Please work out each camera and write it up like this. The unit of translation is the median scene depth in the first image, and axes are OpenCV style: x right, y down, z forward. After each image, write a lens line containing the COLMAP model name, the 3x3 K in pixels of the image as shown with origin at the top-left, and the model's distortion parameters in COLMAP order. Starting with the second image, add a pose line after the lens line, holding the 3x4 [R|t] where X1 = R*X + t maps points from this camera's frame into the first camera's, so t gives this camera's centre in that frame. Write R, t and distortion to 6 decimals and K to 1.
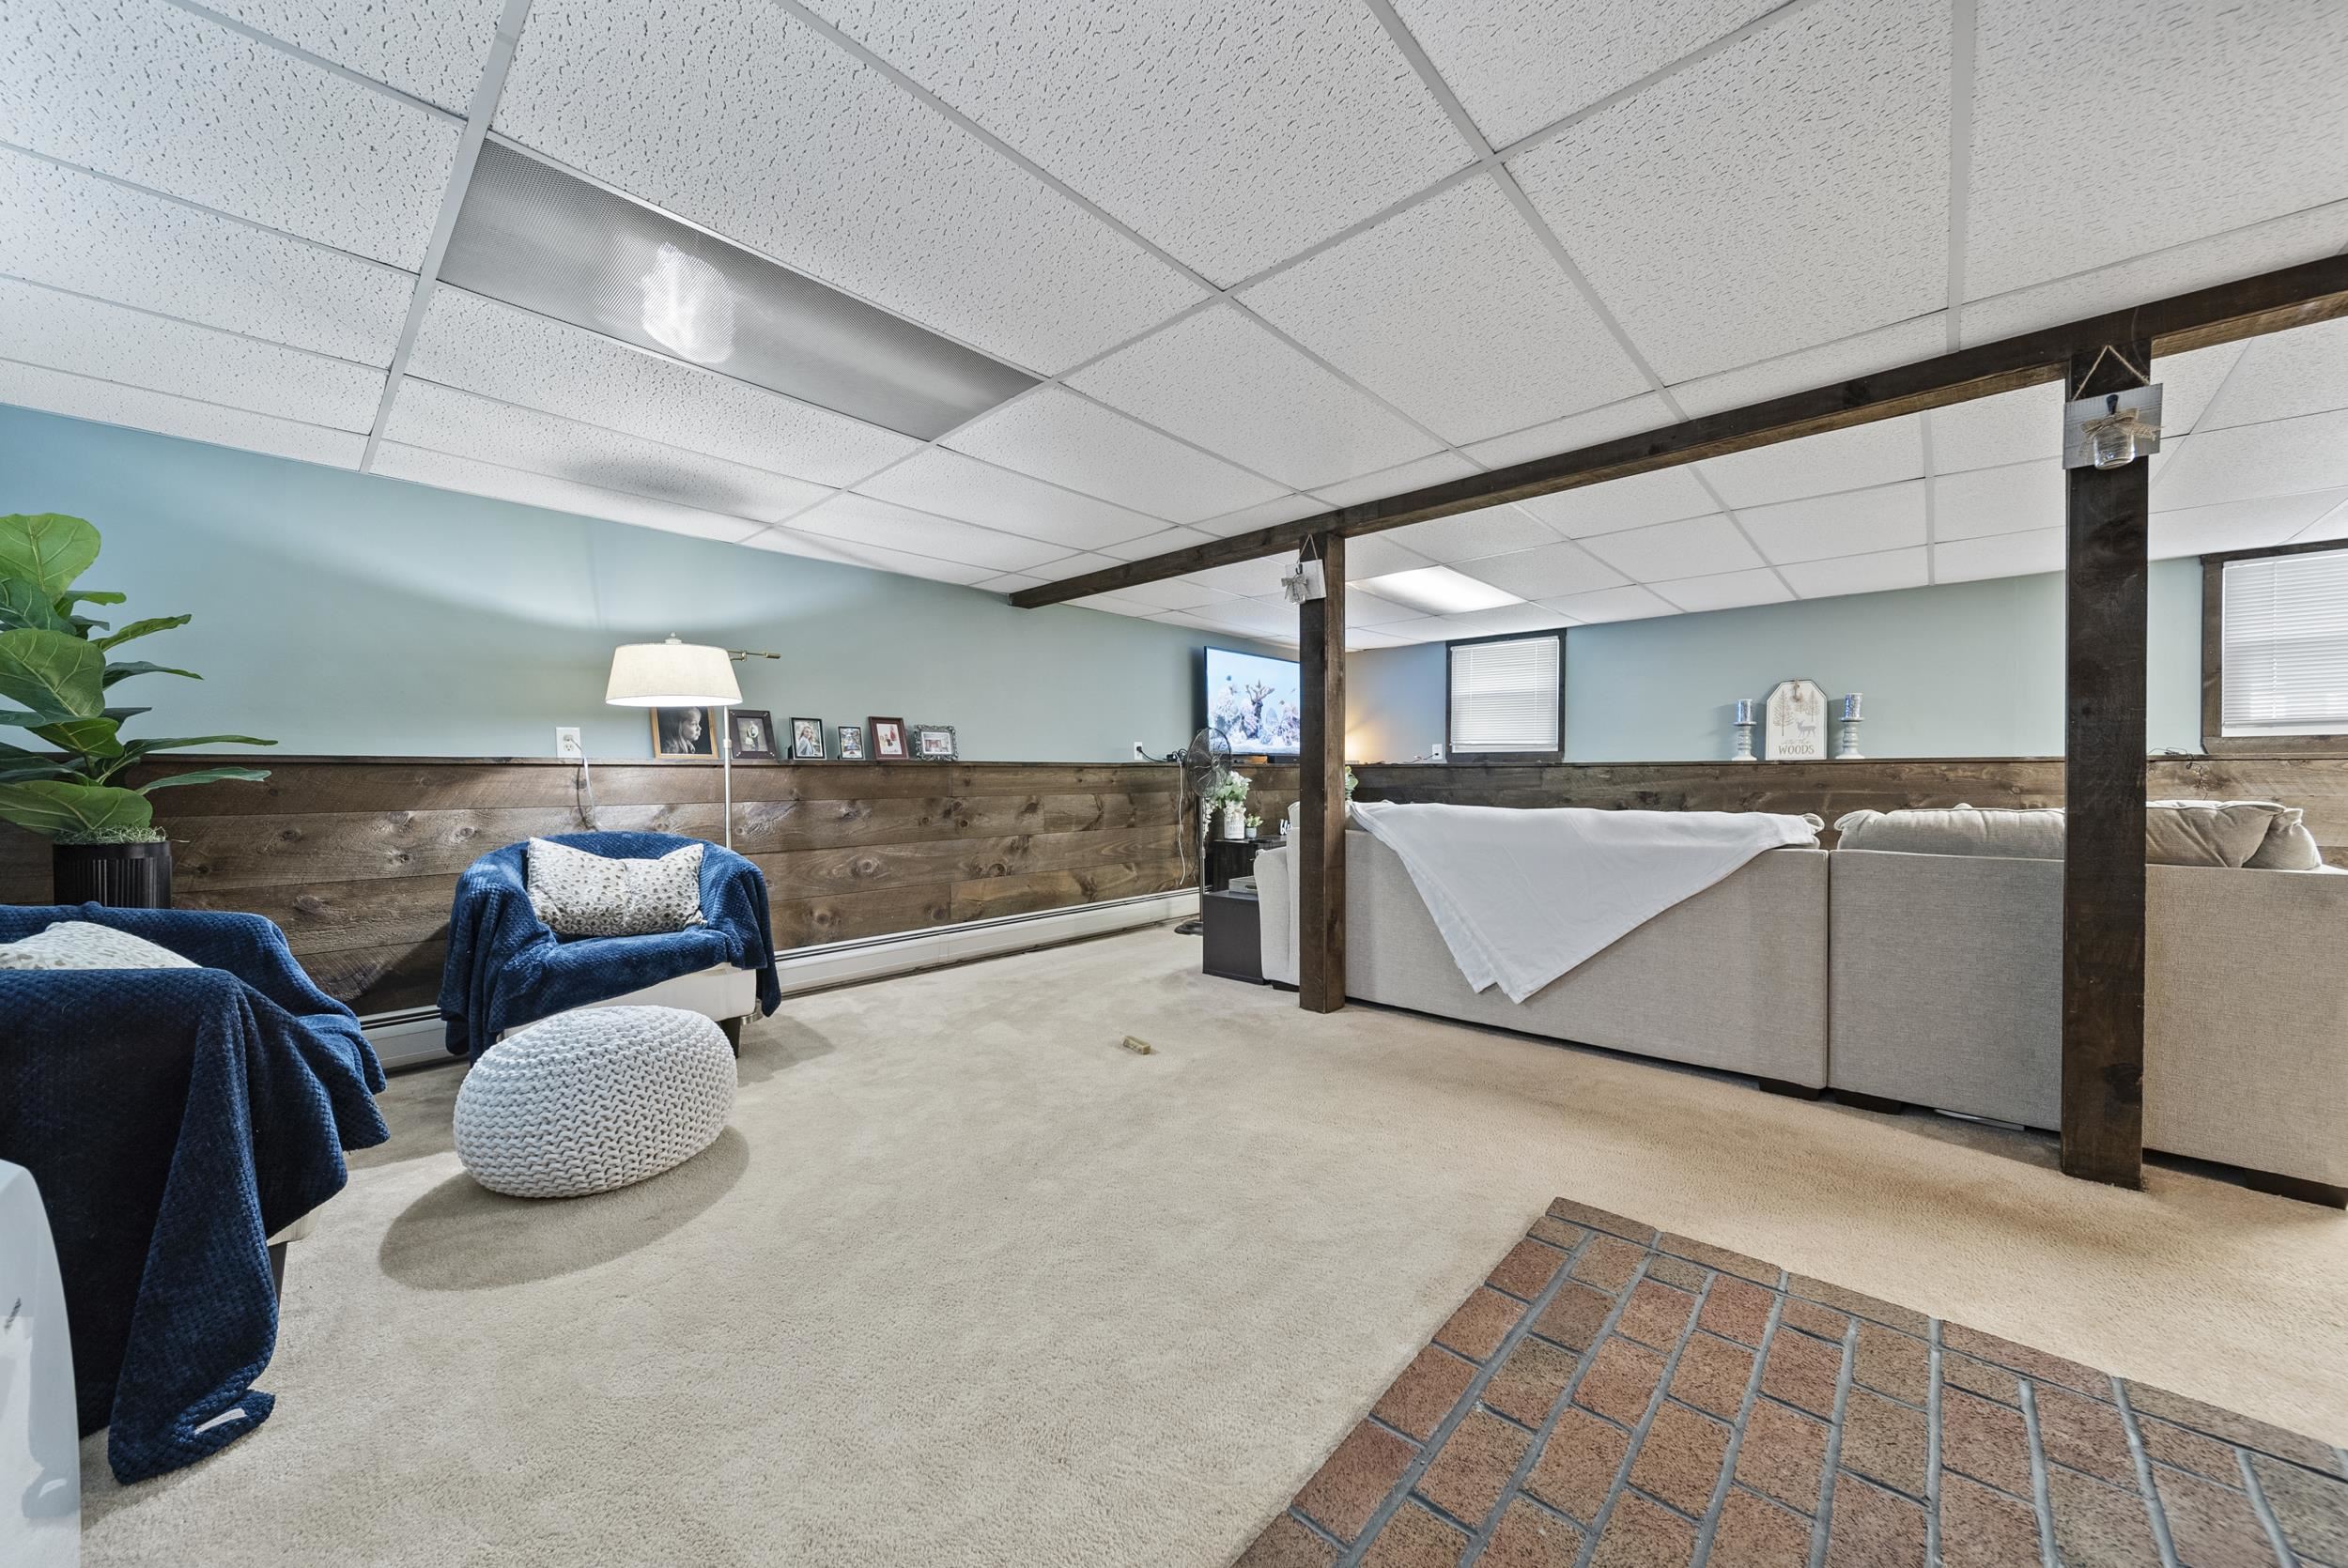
lens RADIAL K [[839.1, 0, 1174.1], [0, 839.1, 780.9], [0, 0, 1]] dist [0.000476, -0.001597]
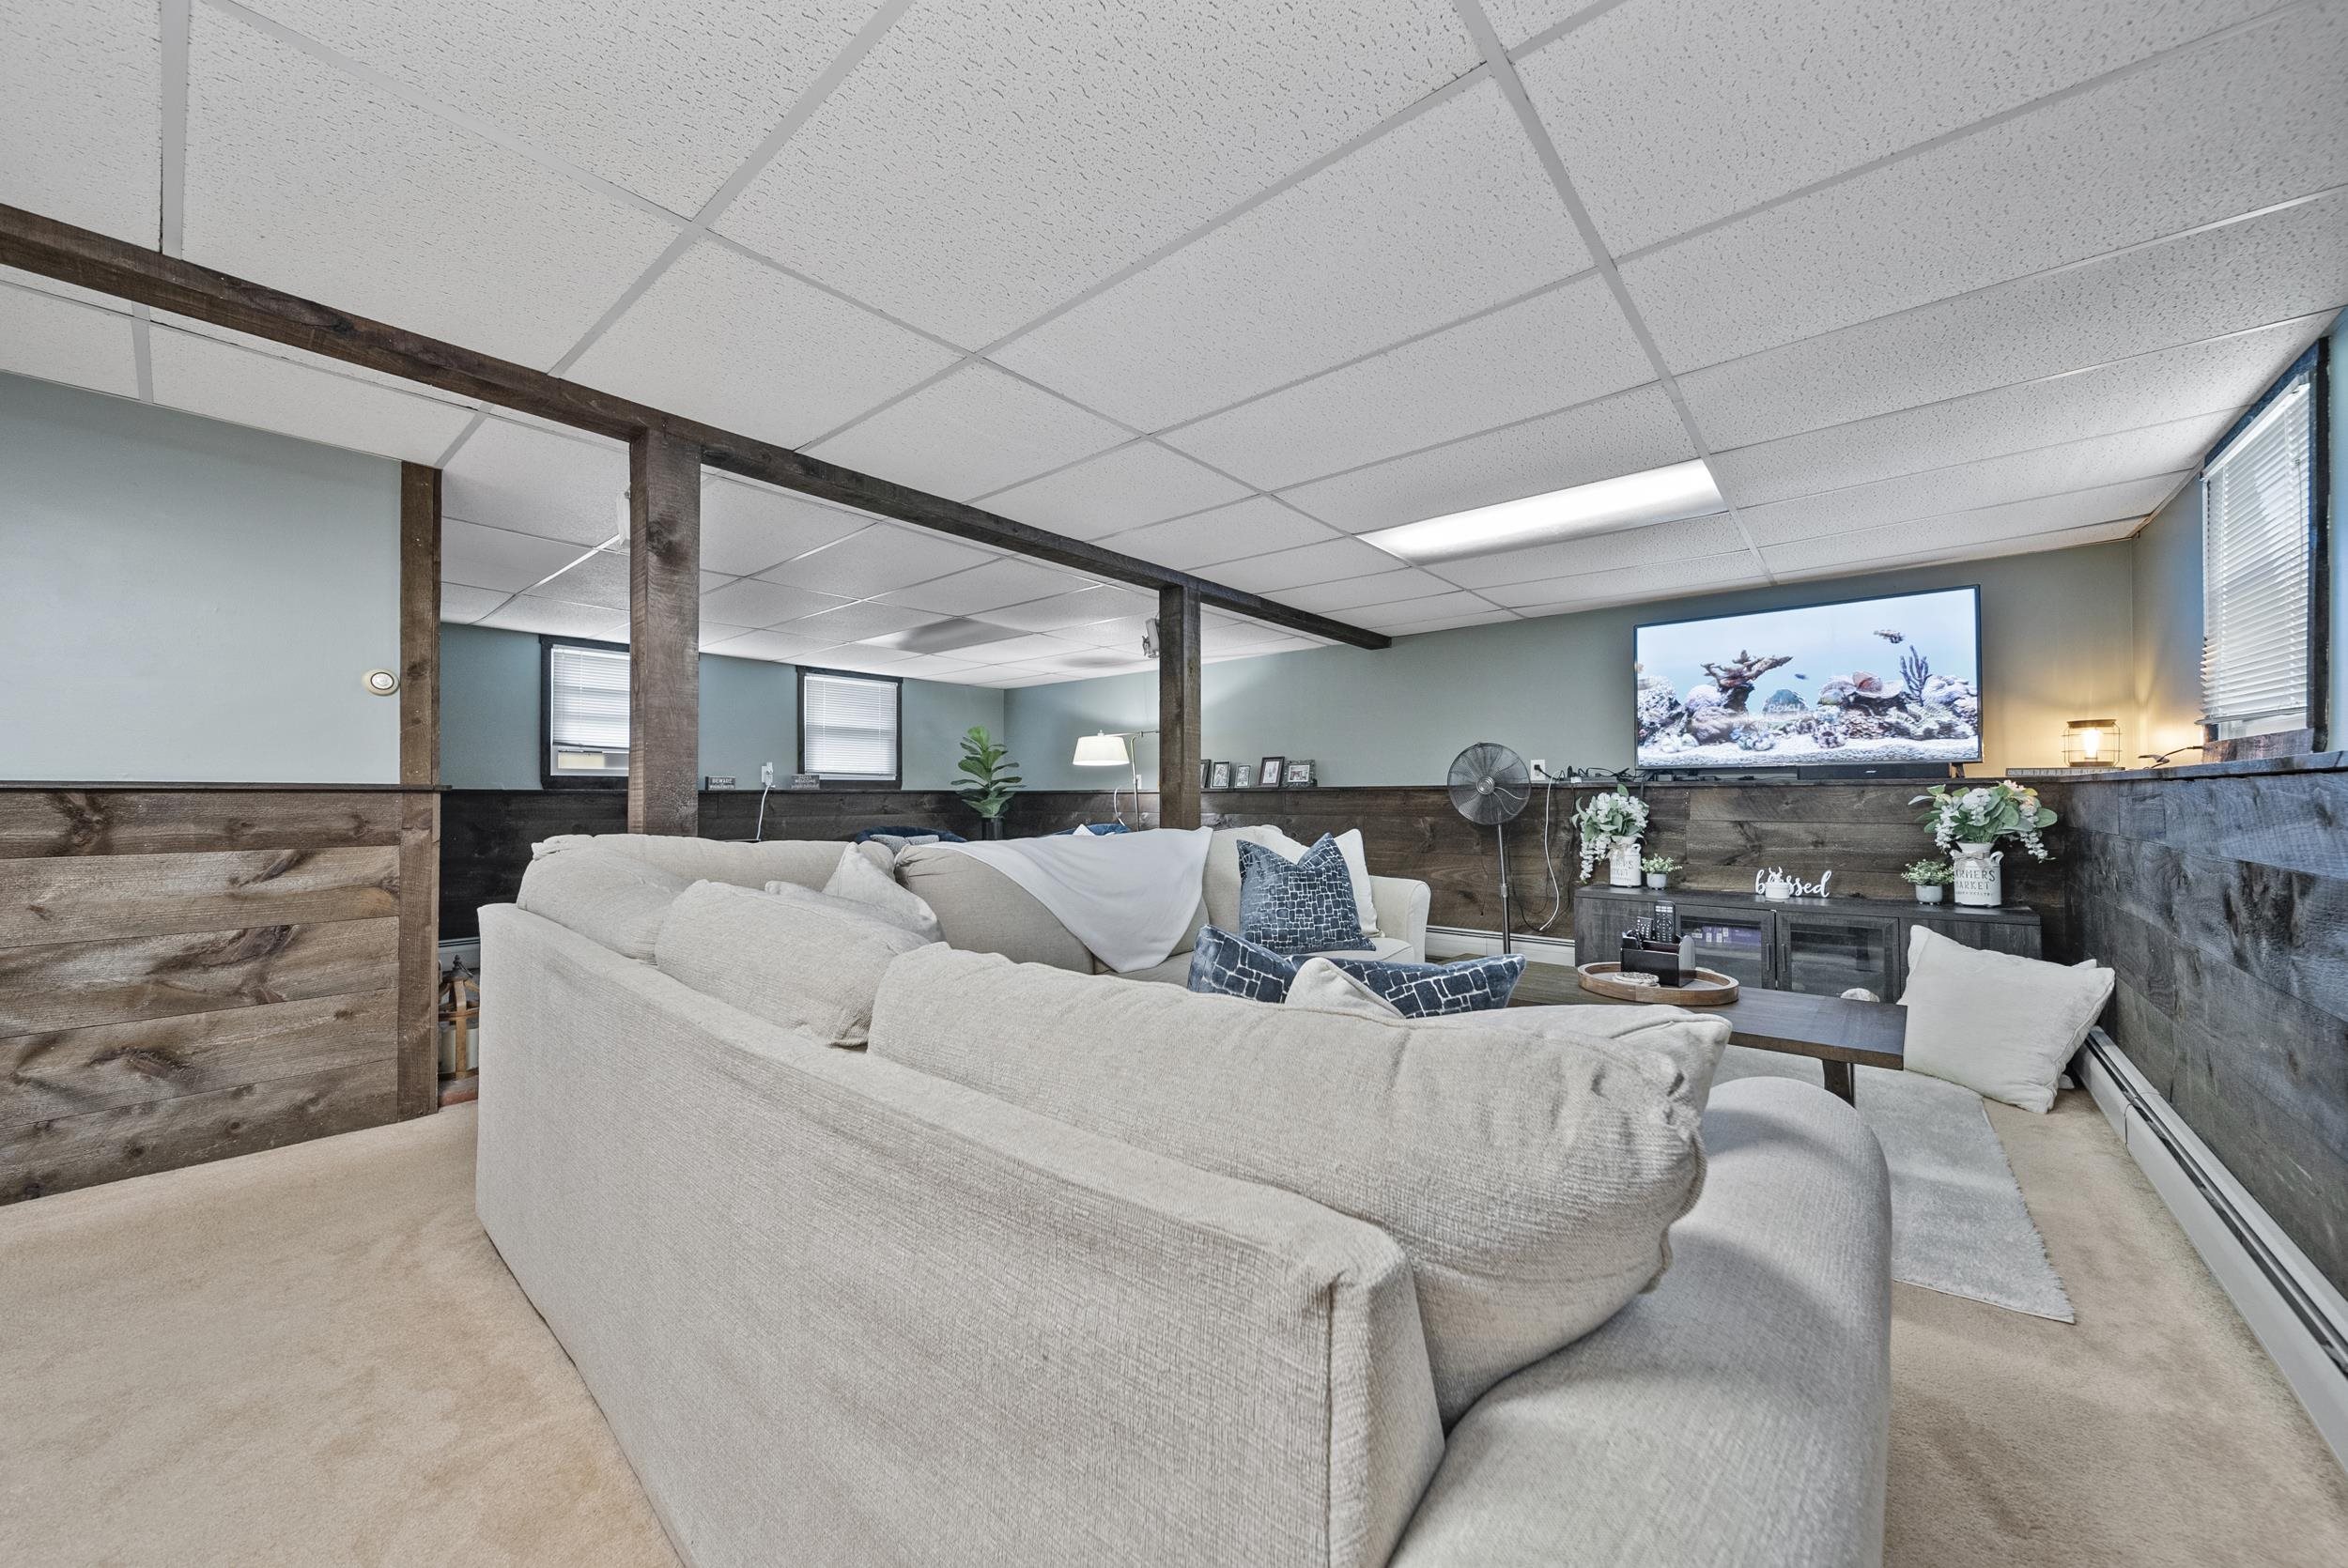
lens RADIAL K [[839.1, 0, 1176.7], [0, 839.1, 790.9], [0, 0, 1]] dist [0.000476, -0.001597]
pose [[0.044783, -0.006506, -0.998976, 0.799600], [-0.006568, 0.999955, -0.006807, -0.005978], [0.998975, 0.006866, 0.044739, 0.594796]]
